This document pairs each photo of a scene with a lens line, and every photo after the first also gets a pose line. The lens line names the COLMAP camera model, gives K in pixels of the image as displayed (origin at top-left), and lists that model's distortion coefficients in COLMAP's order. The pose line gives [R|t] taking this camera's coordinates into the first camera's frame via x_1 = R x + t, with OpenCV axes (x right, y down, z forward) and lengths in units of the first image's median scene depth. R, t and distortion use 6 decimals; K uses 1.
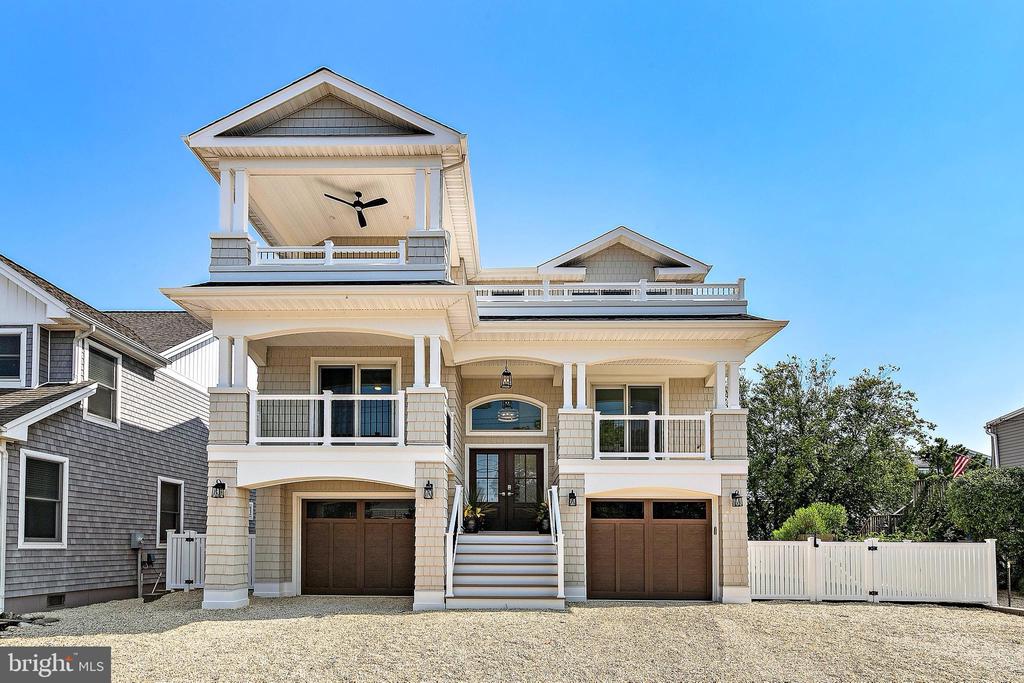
lens RADIAL K [[401.5, 0, 512.0], [0, 401.5, 397.4], [0, 0, 1]] dist [-0.000126, 0.000128]
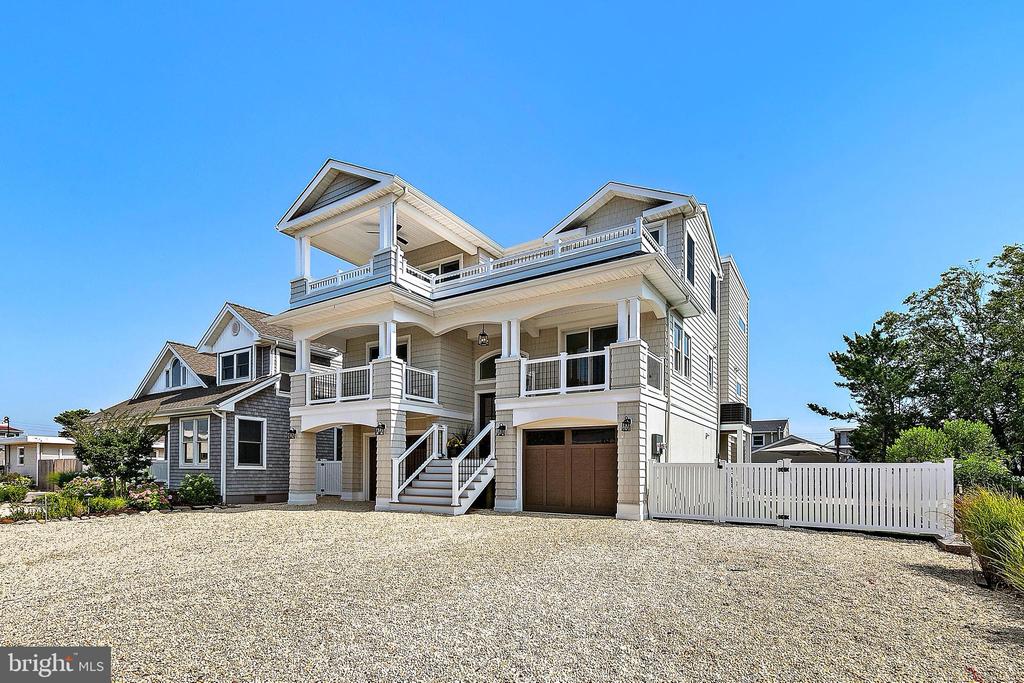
lens RADIAL K [[339.5, 0, 517.5], [0, 339.5, 345.4], [0, 0, 1]] dist [0.000598, -0.000020]
pose [[0.919323, -0.133805, -0.370056, 0.600578], [0.133476, 0.990694, -0.026623, 0.023549], [0.370174, -0.024918, 0.928628, 0.034654]]
